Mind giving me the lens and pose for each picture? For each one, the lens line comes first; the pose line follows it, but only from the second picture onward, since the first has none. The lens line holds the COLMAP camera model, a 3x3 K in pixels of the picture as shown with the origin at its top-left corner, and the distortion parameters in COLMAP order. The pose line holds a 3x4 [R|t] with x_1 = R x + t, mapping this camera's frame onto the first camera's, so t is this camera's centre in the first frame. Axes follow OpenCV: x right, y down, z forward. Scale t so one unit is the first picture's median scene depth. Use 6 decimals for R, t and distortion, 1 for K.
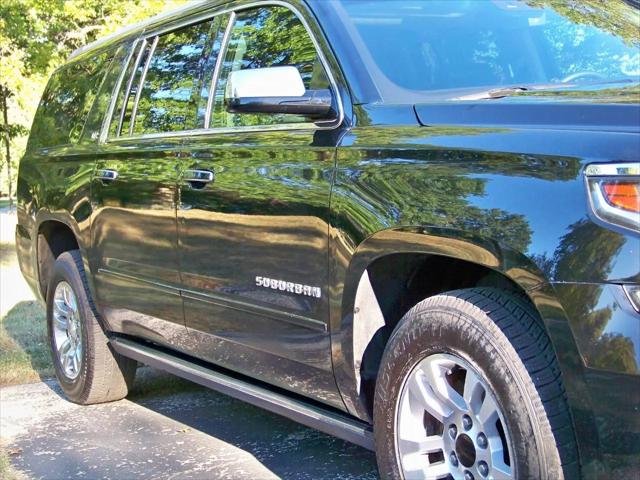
lens RADIAL K [[1350.5, 0, 320.0], [0, 1350.5, 240.0], [0, 0, 1]] dist [-0.011192, -0.068105]
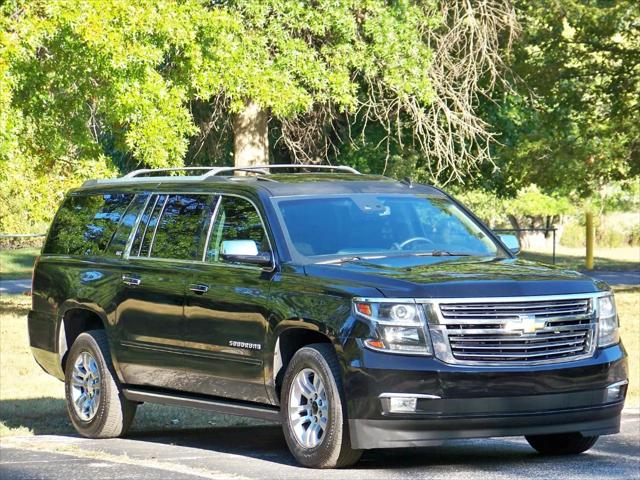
lens RADIAL K [[2615.1, 0, 320.0], [0, 2615.1, 240.0], [0, 0, 1]] dist [-0.005692, 0.870395]
pose [[0.998806, 0.048096, 0.008556, 0.050345], [-0.047584, 0.997495, -0.052341, 0.080803], [-0.011052, 0.051871, 0.998593, -3.136919]]
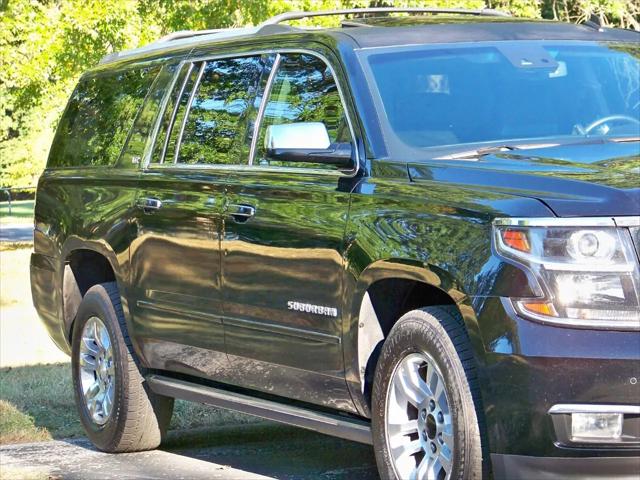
lens RADIAL K [[2531.9, 0, 320.0], [0, 2531.9, 240.0], [0, 0, 1]] dist [0.005826, -3.908692]
pose [[0.997504, 0.023363, -0.066628, 0.131681], [-0.024948, 0.999423, -0.023051, 0.025940], [0.066051, 0.024656, 0.997512, -1.234918]]
